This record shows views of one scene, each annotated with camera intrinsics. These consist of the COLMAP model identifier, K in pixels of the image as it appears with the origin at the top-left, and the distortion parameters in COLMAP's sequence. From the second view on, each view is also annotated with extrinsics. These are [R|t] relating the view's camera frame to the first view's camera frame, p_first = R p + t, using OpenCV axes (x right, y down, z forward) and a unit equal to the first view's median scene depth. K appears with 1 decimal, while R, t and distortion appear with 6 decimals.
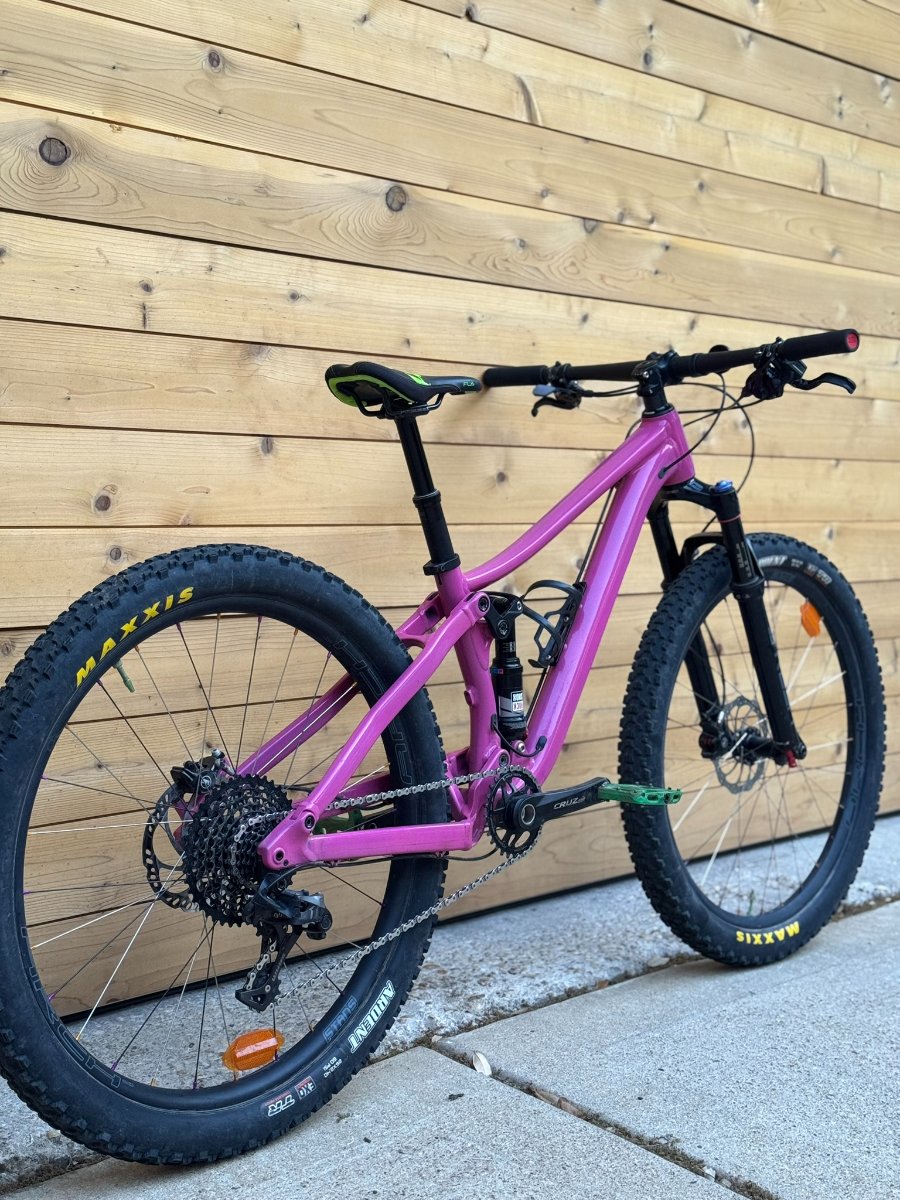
lens RADIAL K [[1674.3, 0, 446.1], [0, 1674.3, 609.6], [0, 0, 1]] dist [0.097024, 0.000000]
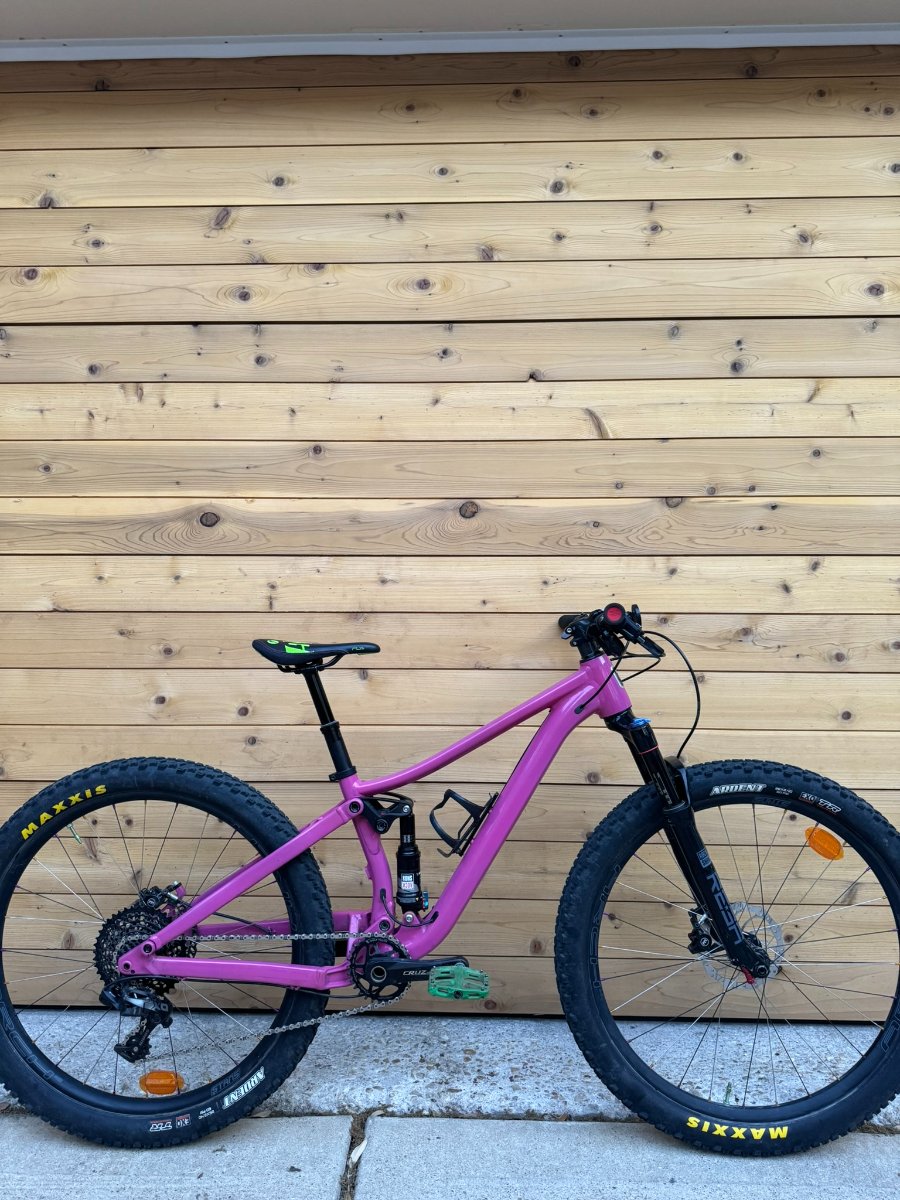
lens RADIAL K [[845.9, 0, 444.1], [0, 845.9, 598.5], [0, 0, 1]] dist [0.040636, -0.055967]
pose [[0.672563, -0.019931, -0.739771, 0.534482], [-0.045086, 0.996677, -0.067842, -0.118698], [0.738665, 0.078982, 0.669430, 0.510838]]
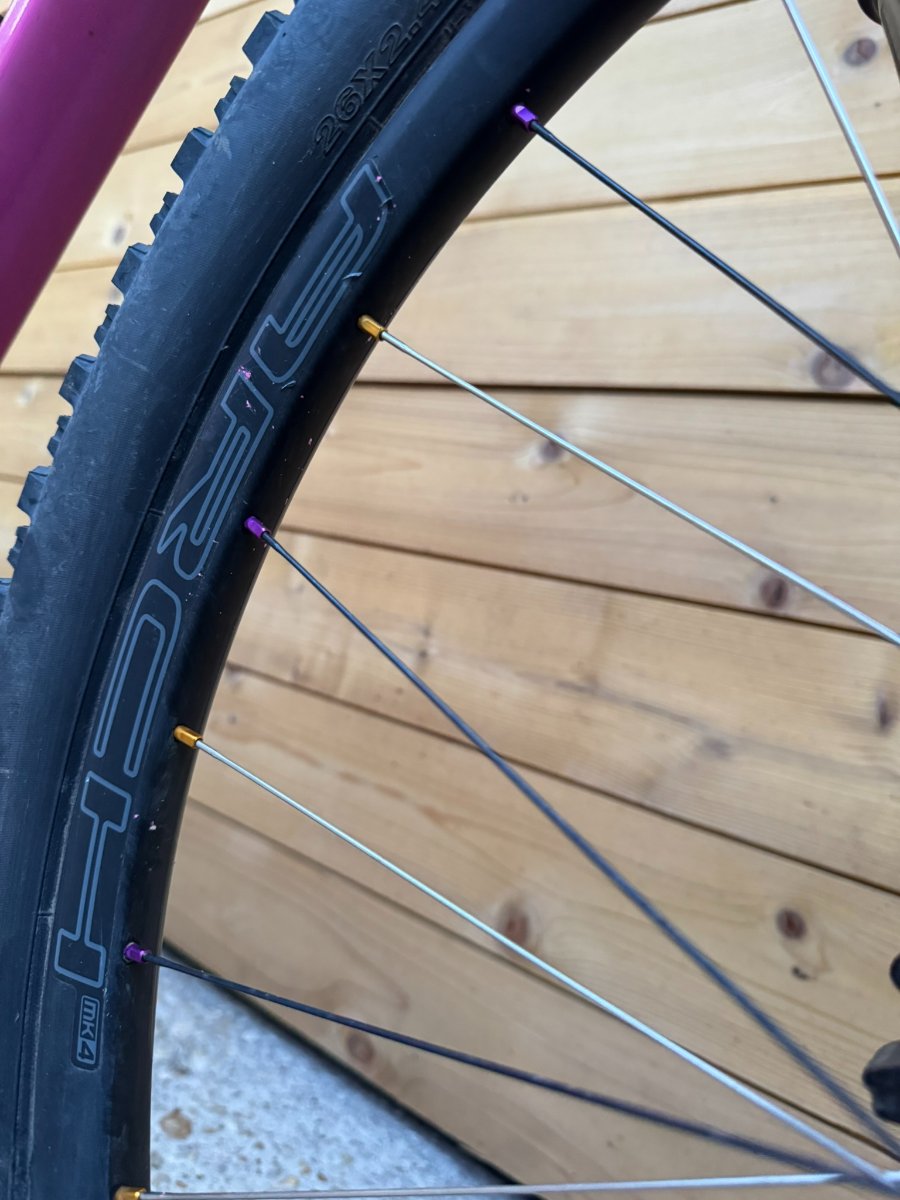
lens RADIAL K [[845.9, 0, 445.1], [0, 845.9, 608.1], [0, 0, 1]] dist [0.040636, -0.055967]
pose [[0.129065, 0.011281, -0.991572, 0.229836], [-0.286347, 0.957763, -0.026375, 0.073520], [0.949393, 0.287338, 0.126843, 1.056193]]
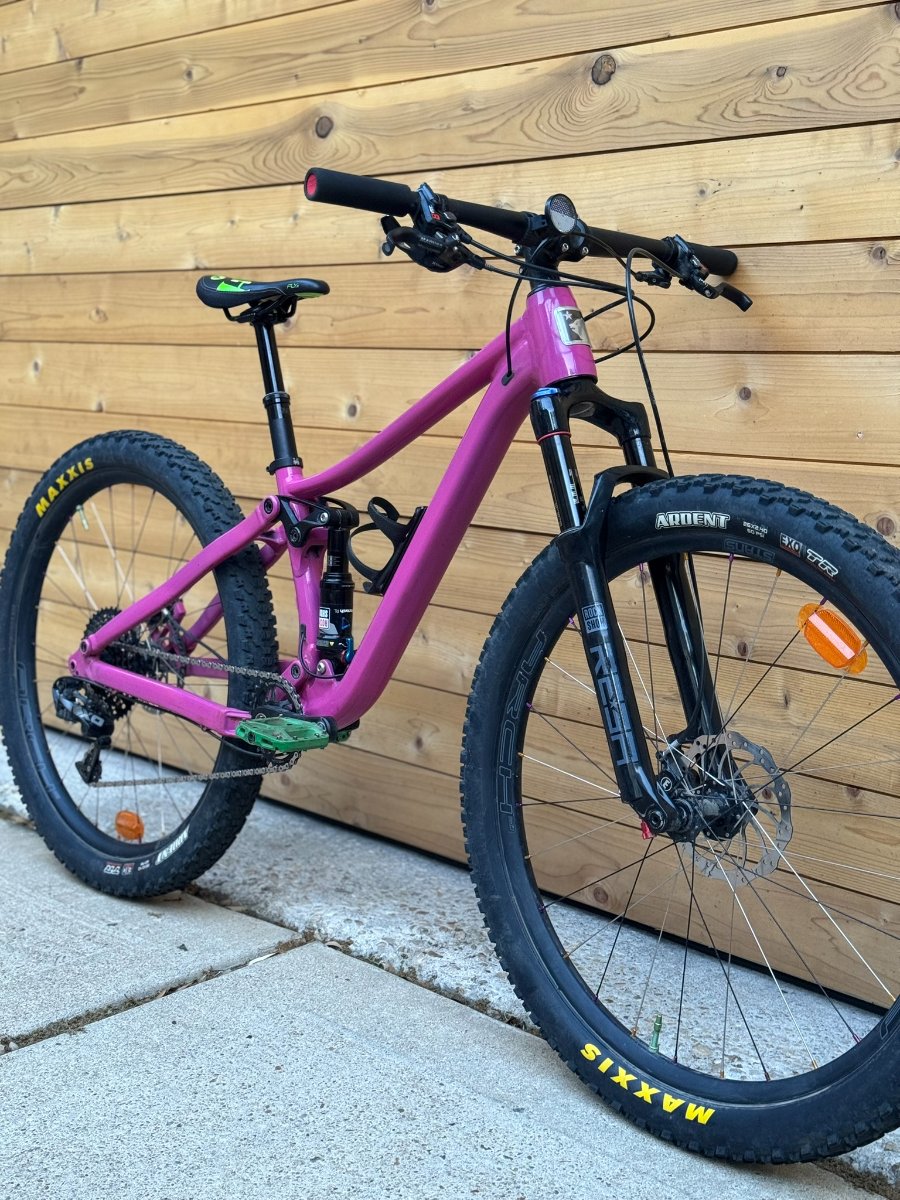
lens RADIAL K [[1674.3, 0, 441.0], [0, 1674.3, 605.7], [0, 0, 1]] dist [0.097024, 0.000000]
pose [[-0.052656, 0.111079, -0.992416, 0.918572], [-0.110439, 0.987050, 0.116338, -0.065585], [0.992487, 0.115727, -0.039707, 1.030644]]
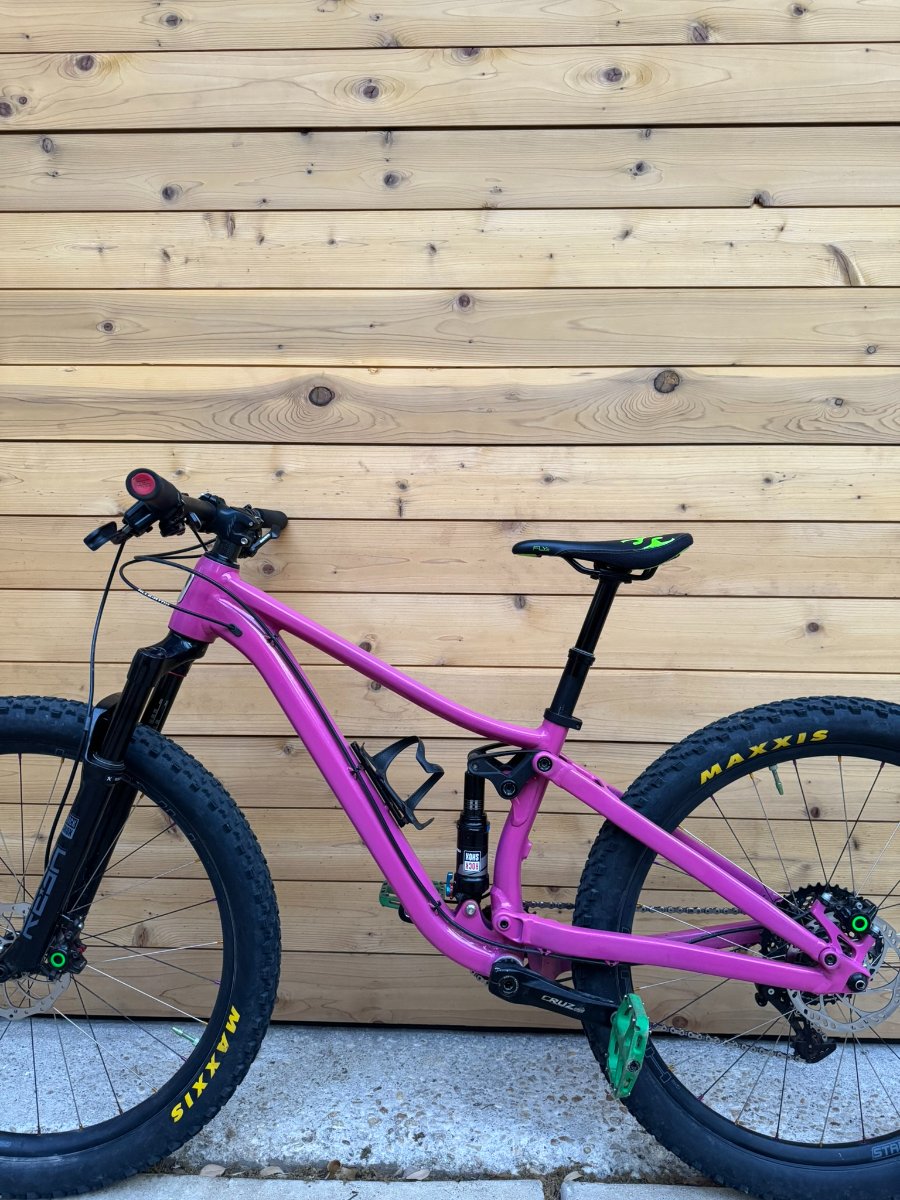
lens RADIAL K [[845.9, 0, 447.5], [0, 845.9, 607.8], [0, 0, 1]] dist [0.040636, -0.055967]
pose [[0.667715, 0.018982, -0.744175, 0.312074], [-0.052527, 0.998385, -0.021664, -0.077158], [0.742561, 0.053554, 0.667634, 0.545701]]
